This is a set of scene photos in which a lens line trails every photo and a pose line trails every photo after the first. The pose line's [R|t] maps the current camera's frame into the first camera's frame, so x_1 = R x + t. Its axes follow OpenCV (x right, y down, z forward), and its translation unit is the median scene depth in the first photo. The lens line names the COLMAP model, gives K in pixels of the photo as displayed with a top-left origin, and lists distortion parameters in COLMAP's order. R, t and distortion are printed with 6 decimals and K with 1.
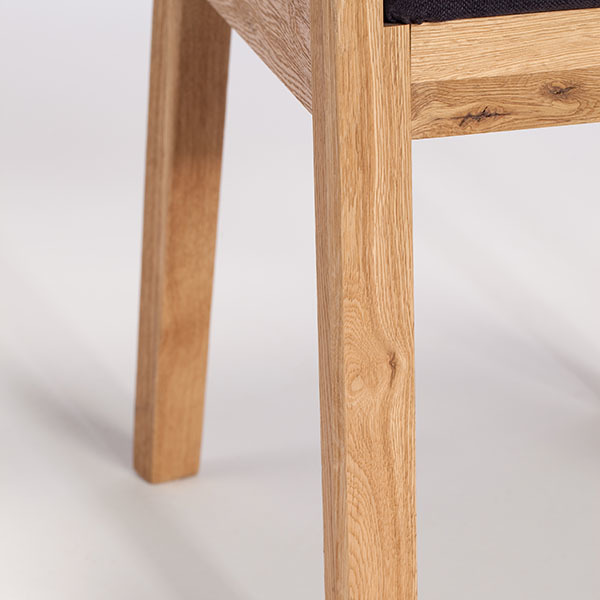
lens RADIAL K [[2841.9, 0, 300.1], [0, 2841.9, 380.8], [0, 0, 1]] dist [0.083011, 3.261718]
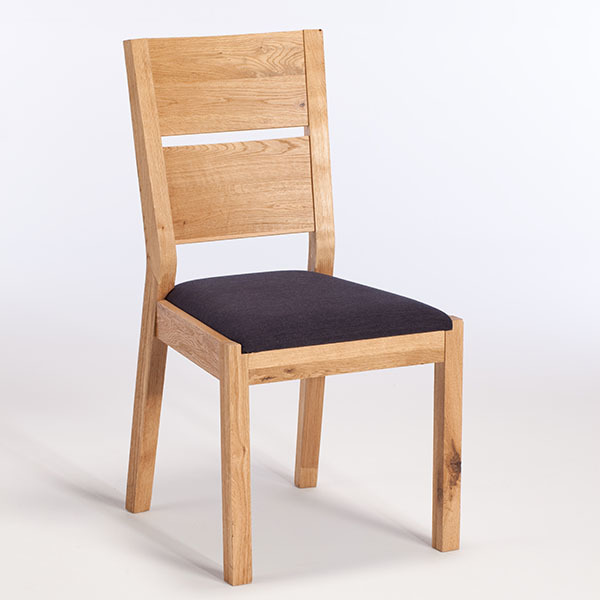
lens RADIAL K [[2153.8, 0, 300.0], [0, 2153.8, 300.0], [0, 0, 1]] dist [0.072026, 0.423442]
pose [[0.989715, -0.020156, 0.141625, -0.266728], [0.038219, 0.991292, -0.126010, 0.145543], [-0.137852, 0.130127, 0.981868, -1.603333]]
